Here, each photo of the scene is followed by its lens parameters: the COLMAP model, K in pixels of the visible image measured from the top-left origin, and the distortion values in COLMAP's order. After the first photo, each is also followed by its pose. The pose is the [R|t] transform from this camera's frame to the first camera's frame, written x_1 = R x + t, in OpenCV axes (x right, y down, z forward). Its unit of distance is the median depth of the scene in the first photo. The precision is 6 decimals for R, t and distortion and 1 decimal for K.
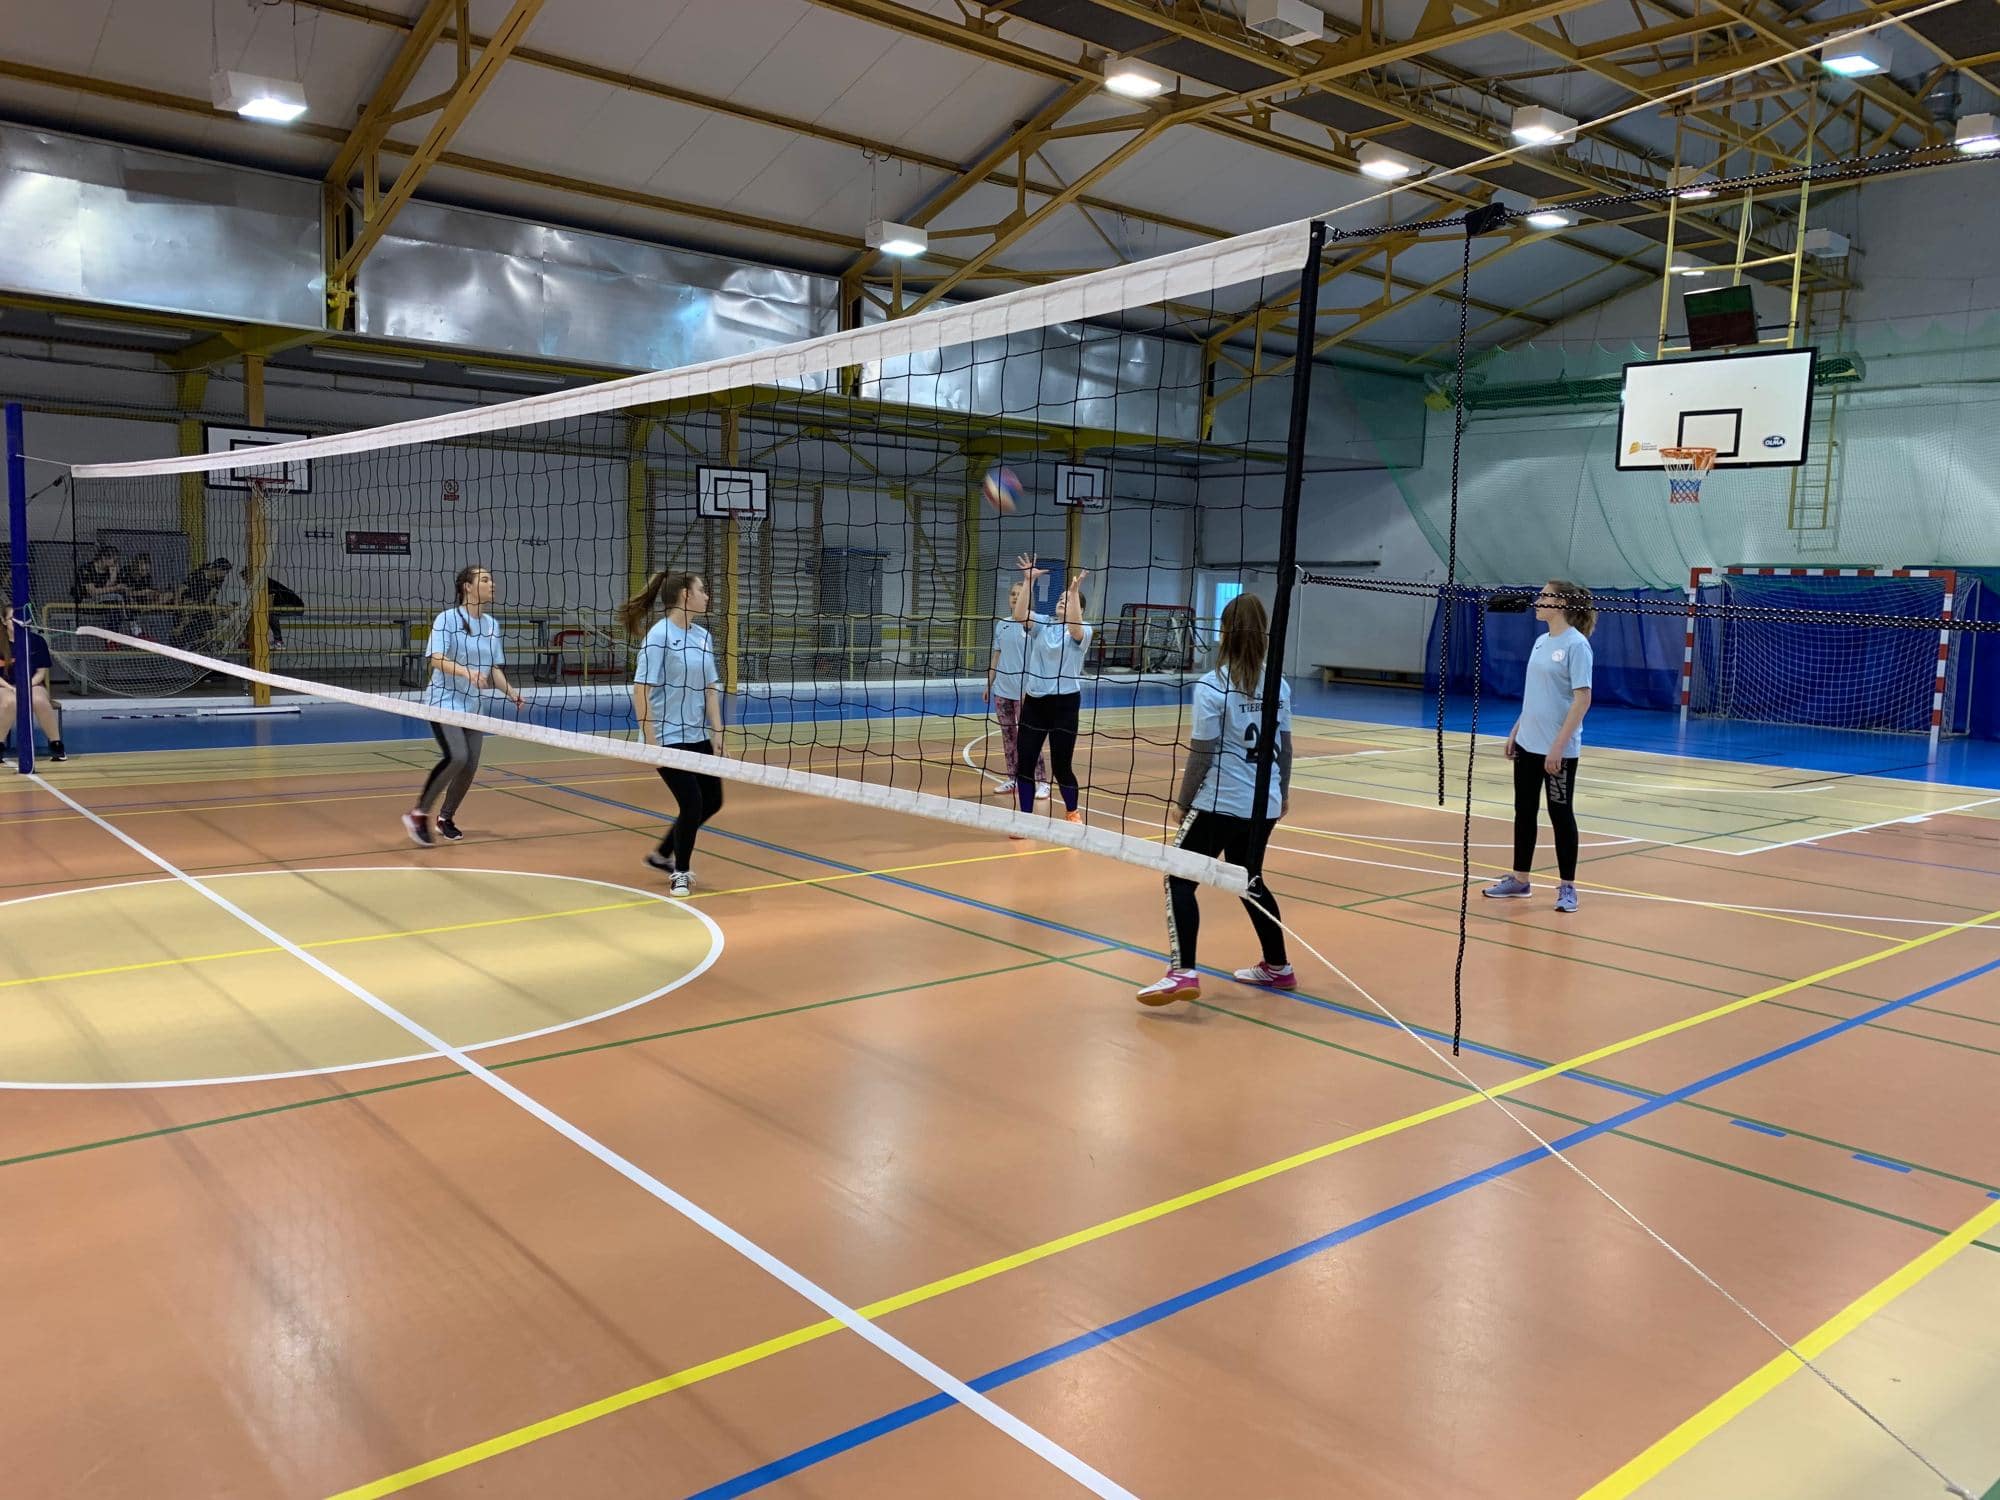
lens RADIAL K [[1523.4, 0, 990.3], [0, 1523.4, 741.3], [0, 0, 1]] dist [0.008026, -0.009517]
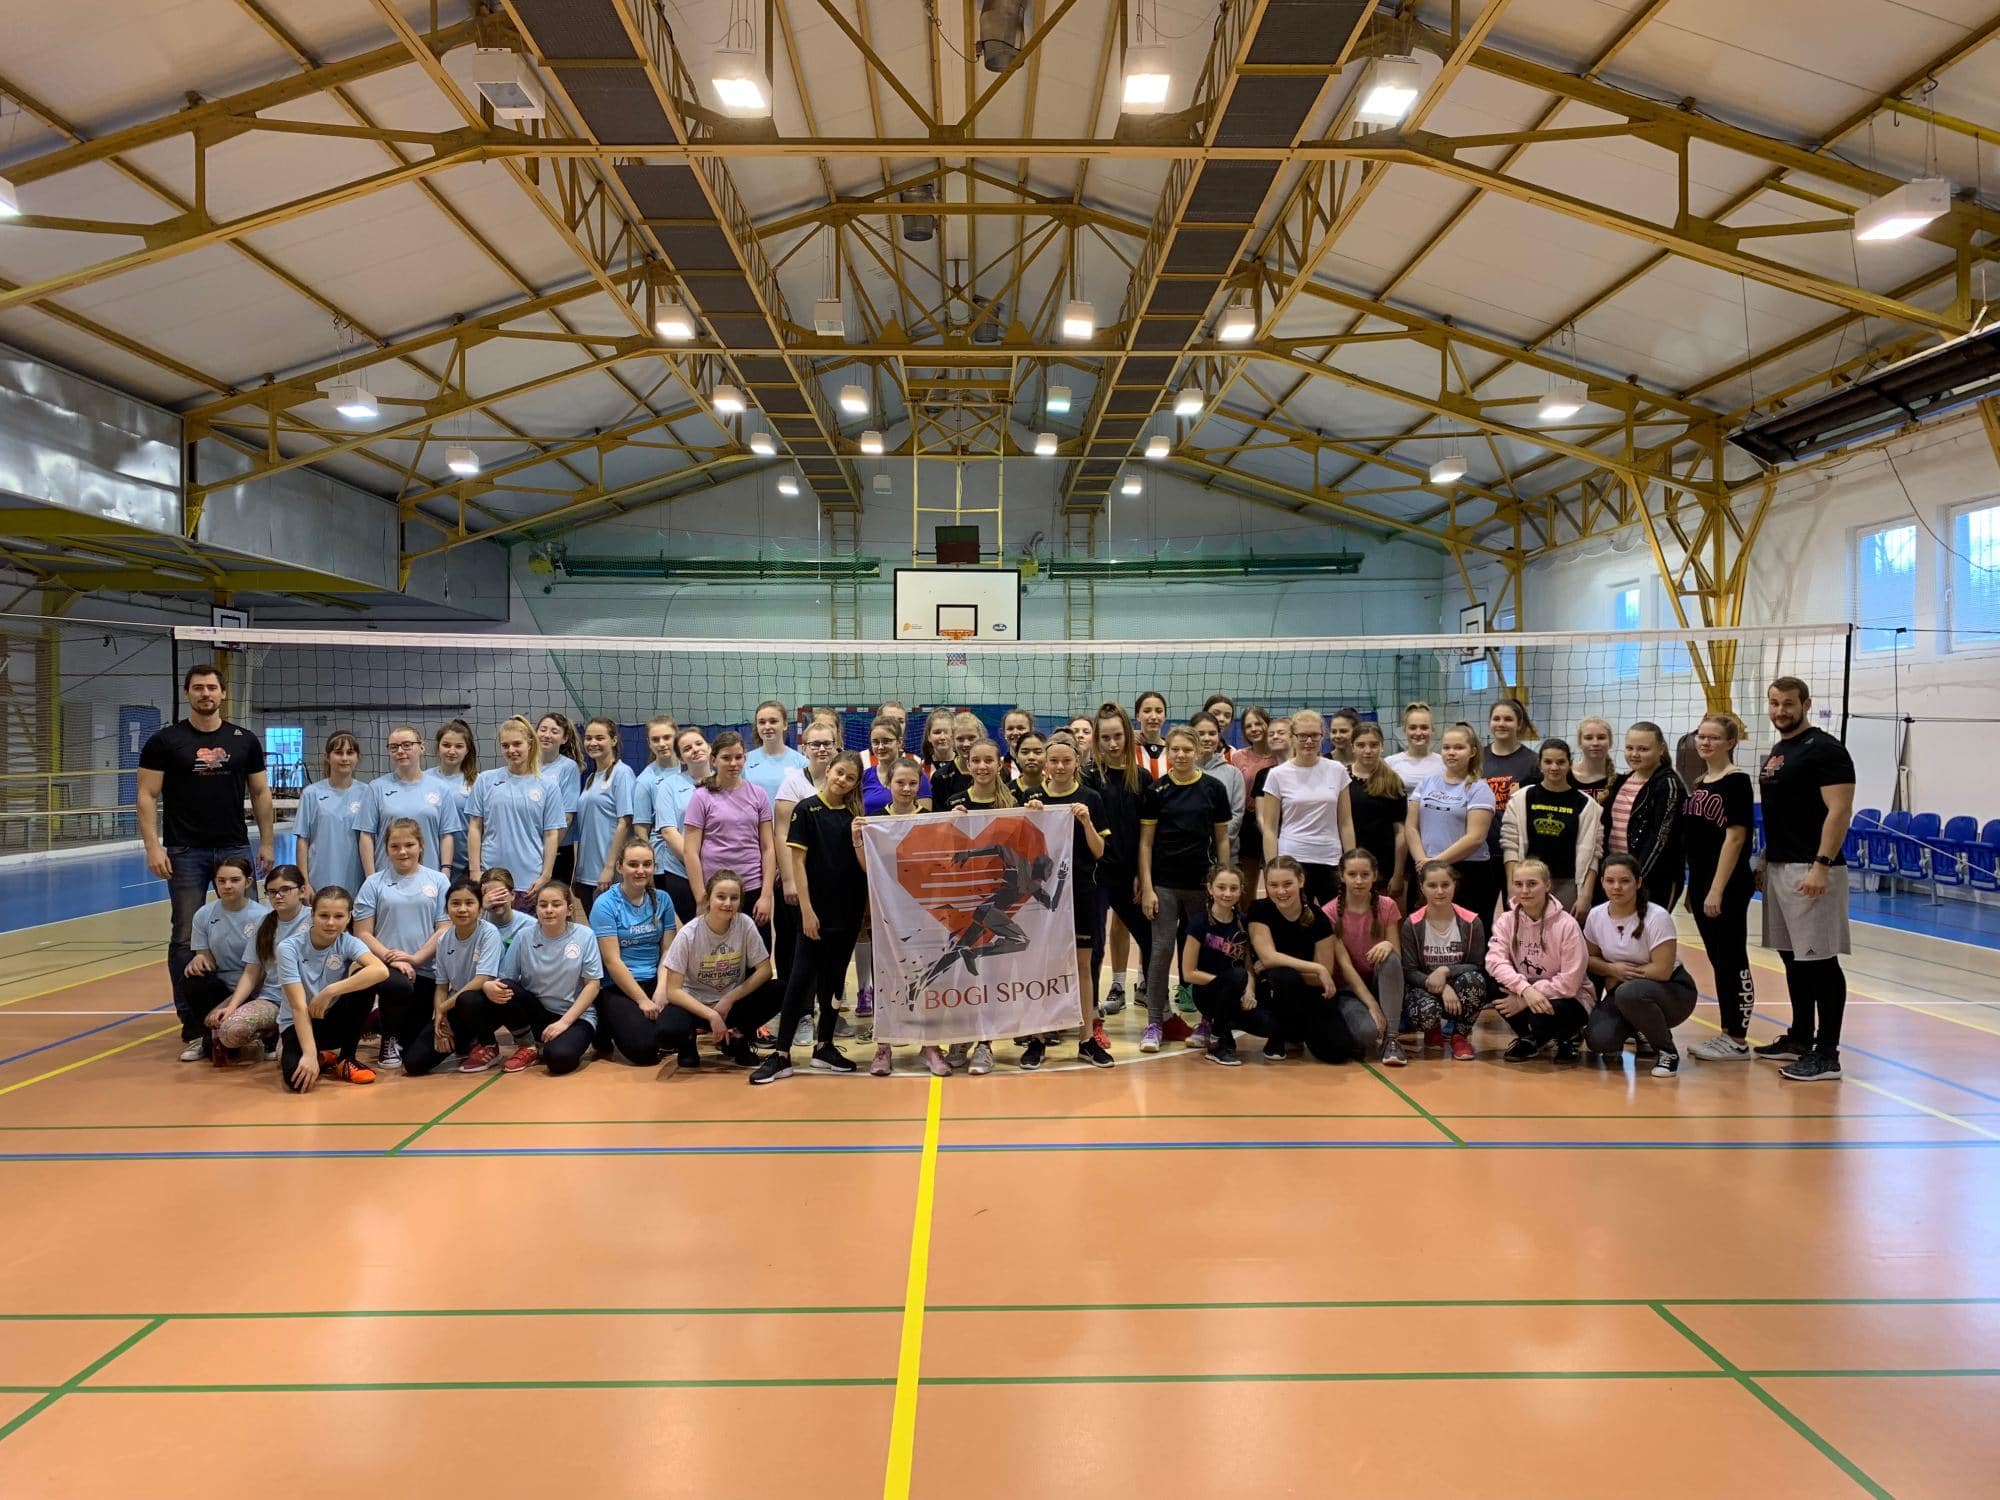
lens RADIAL K [[1516.9, 0, 1000.0], [0, 1516.9, 750.0], [0, 0, 1]] dist [0.004814, 0.002574]
pose [[0.630488, -0.035469, 0.775388, -0.573637], [0.099119, 0.994456, -0.035106, -0.014150], [-0.769845, 0.098990, 0.630508, 0.028202]]
